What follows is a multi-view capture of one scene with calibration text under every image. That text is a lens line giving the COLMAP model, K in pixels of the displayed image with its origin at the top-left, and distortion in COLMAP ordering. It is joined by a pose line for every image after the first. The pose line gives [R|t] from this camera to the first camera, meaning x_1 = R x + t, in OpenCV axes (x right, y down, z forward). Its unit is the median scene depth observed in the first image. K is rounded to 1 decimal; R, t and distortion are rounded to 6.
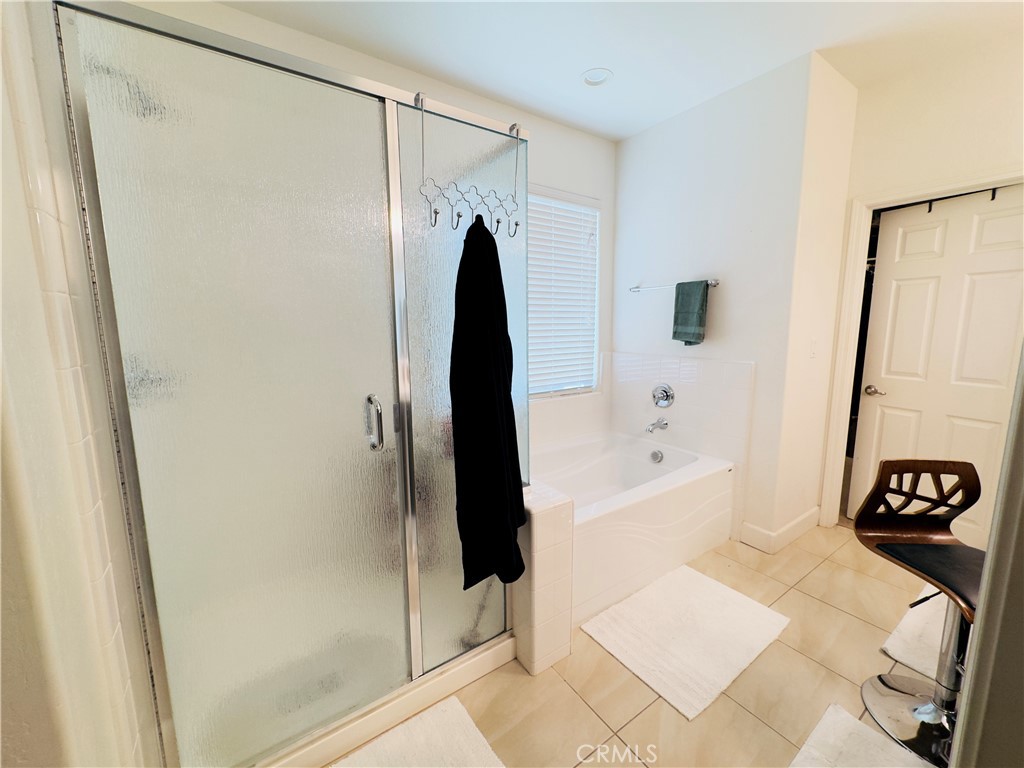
lens RADIAL K [[406.9, 0, 511.1], [0, 406.9, 382.2], [0, 0, 1]] dist [-0.002461, 0.000405]
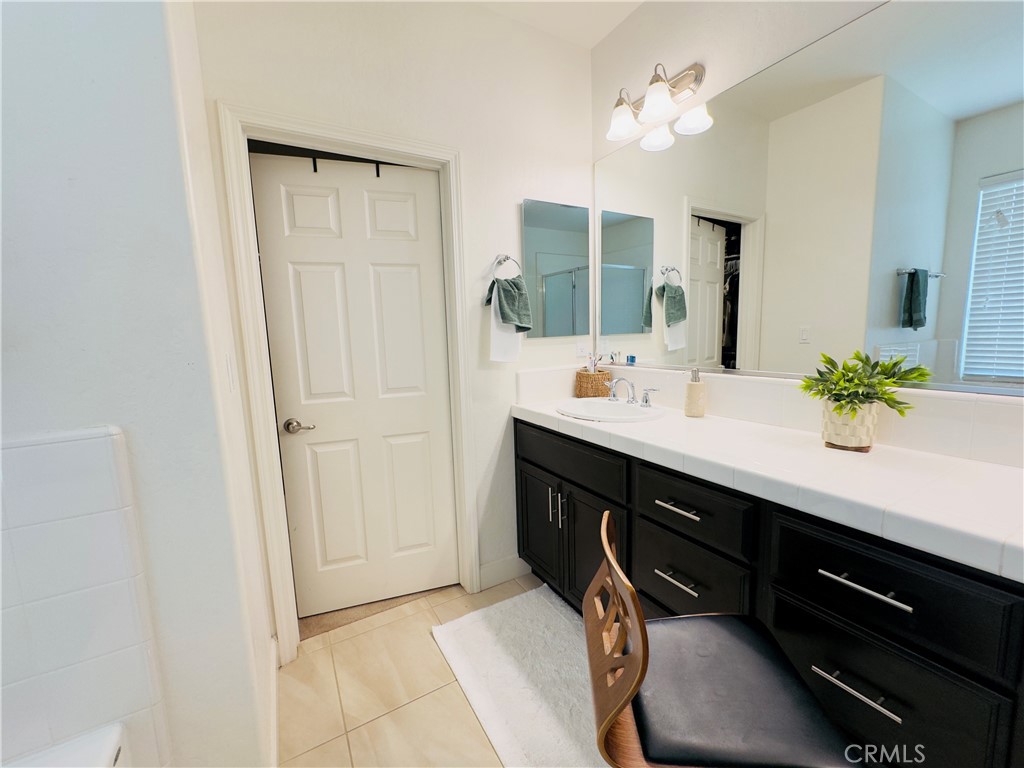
lens RADIAL K [[406.9, 0, 509.9], [0, 406.9, 382.4], [0, 0, 1]] dist [-0.002461, 0.000405]
pose [[0.079906, -0.121136, 0.989414, 0.255276], [0.172643, 0.979270, 0.105952, -0.058899], [-0.981738, 0.162349, 0.099163, 0.562294]]
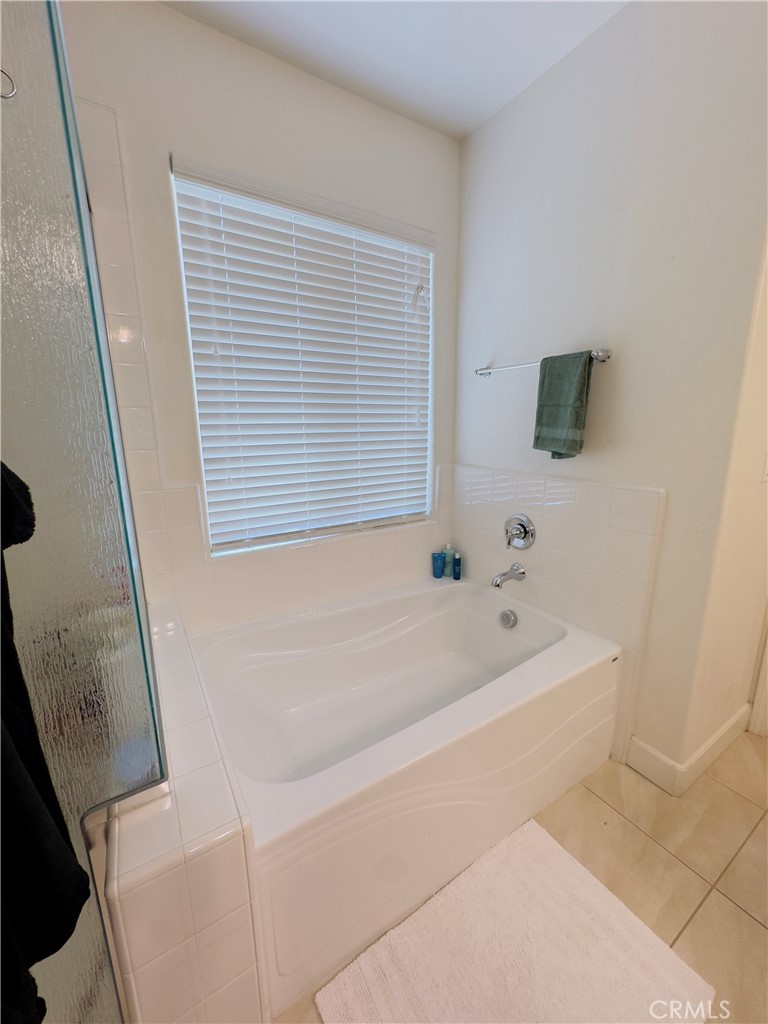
lens RADIAL K [[406.9, 0, 384.5], [0, 406.9, 512.2], [0, 0, 1]] dist [-0.002461, 0.000405]
pose [[0.999330, 0.005446, -0.036185, 0.189966], [-0.002673, 0.997087, 0.076225, -0.054528], [0.036495, -0.076077, 0.996434, 0.352147]]
